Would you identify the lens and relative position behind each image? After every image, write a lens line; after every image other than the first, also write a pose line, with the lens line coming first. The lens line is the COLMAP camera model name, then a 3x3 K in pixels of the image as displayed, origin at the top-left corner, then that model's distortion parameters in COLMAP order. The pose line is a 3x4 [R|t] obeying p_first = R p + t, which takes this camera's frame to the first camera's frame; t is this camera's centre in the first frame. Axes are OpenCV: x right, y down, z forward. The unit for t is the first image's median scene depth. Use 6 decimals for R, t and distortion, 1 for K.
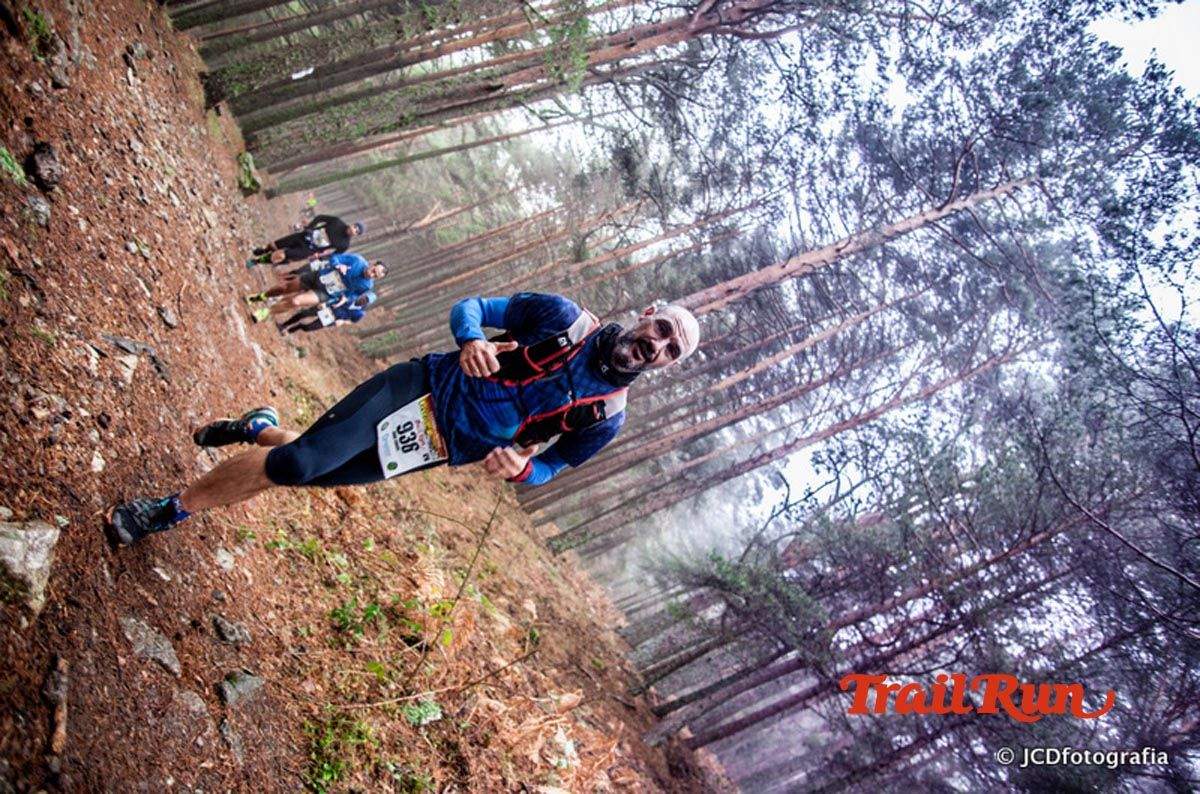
lens RADIAL K [[732.5, 0, 604.2], [0, 732.5, 403.2], [0, 0, 1]] dist [-0.092932, 0.051645]
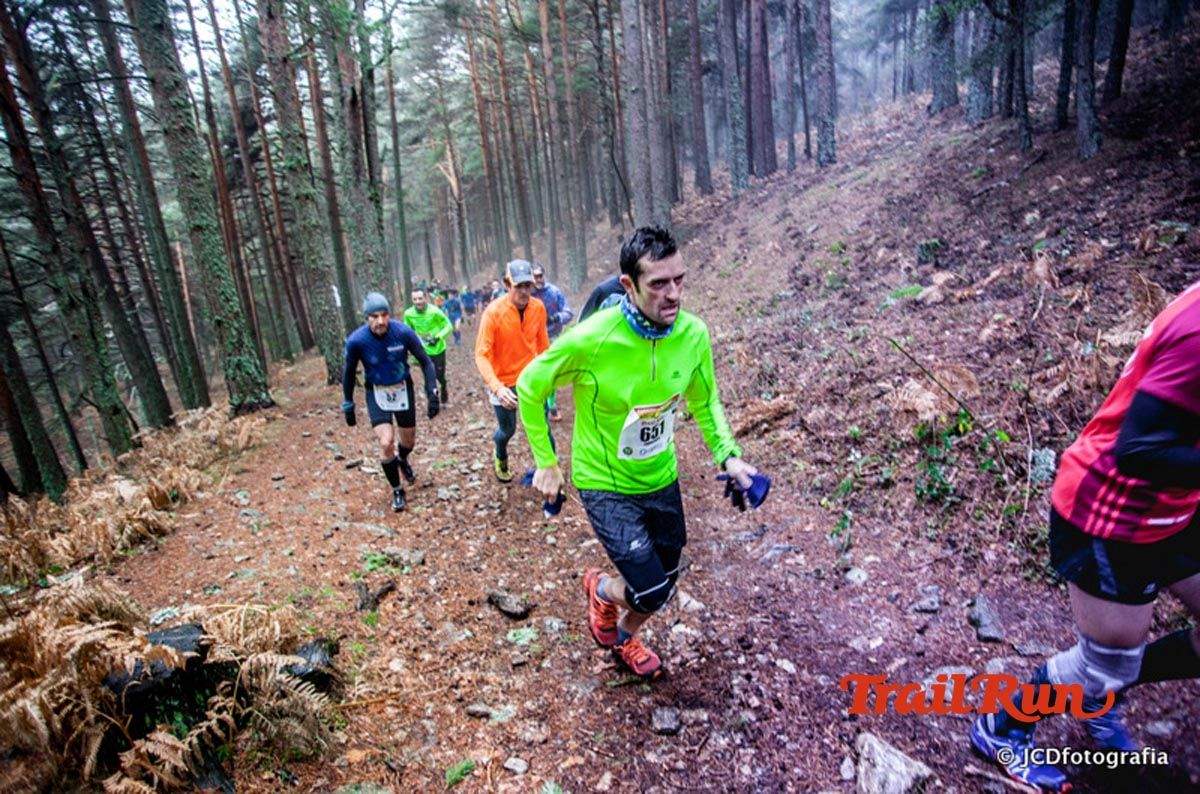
lens RADIAL K [[732.5, 0, 608.1], [0, 732.5, 402.8], [0, 0, 1]] dist [-0.092932, 0.051645]
pose [[0.259143, -0.848434, -0.461523, 0.032144], [0.962542, 0.266314, 0.050889, -0.058905], [0.079734, -0.457423, 0.885667, 0.000219]]
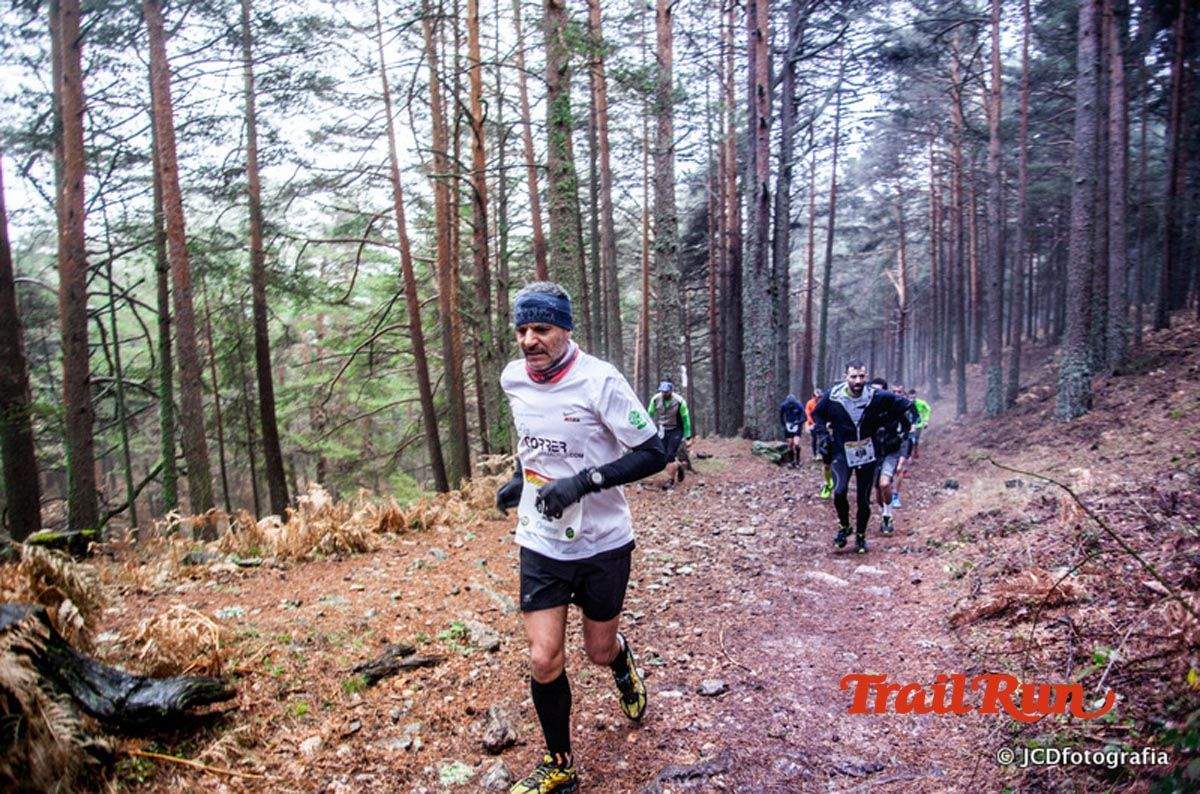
lens RADIAL K [[732.5, 0, 607.5], [0, 732.5, 406.9], [0, 0, 1]] dist [-0.092932, 0.051645]
pose [[0.142154, -0.874243, -0.464211, 0.021408], [0.758397, 0.397571, -0.516499, 0.024685], [0.636102, -0.278633, 0.719540, 0.086160]]
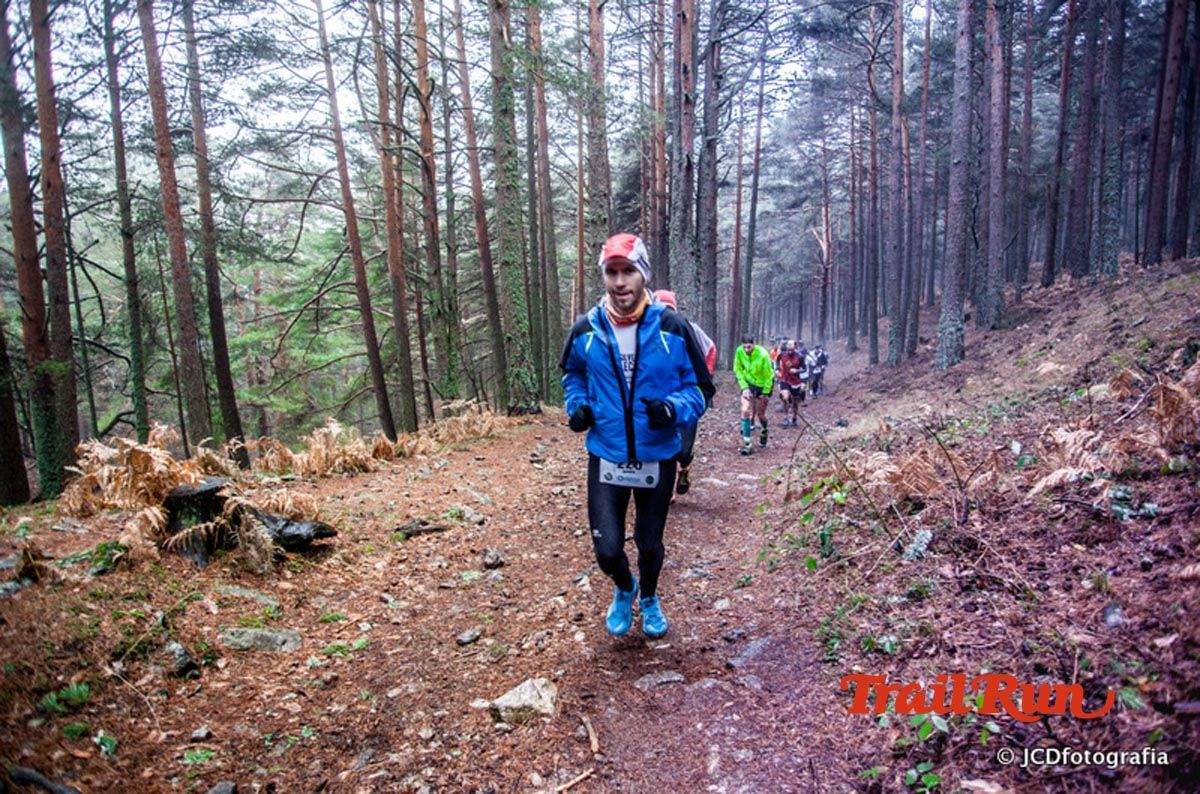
lens RADIAL K [[732.5, 0, 606.5], [0, 732.5, 407.1], [0, 0, 1]] dist [-0.092932, 0.051645]
pose [[0.175025, -0.844076, -0.506854, 0.074449], [0.802736, 0.420413, -0.422927, 0.081180], [0.570071, -0.332848, 0.751154, -0.002478]]
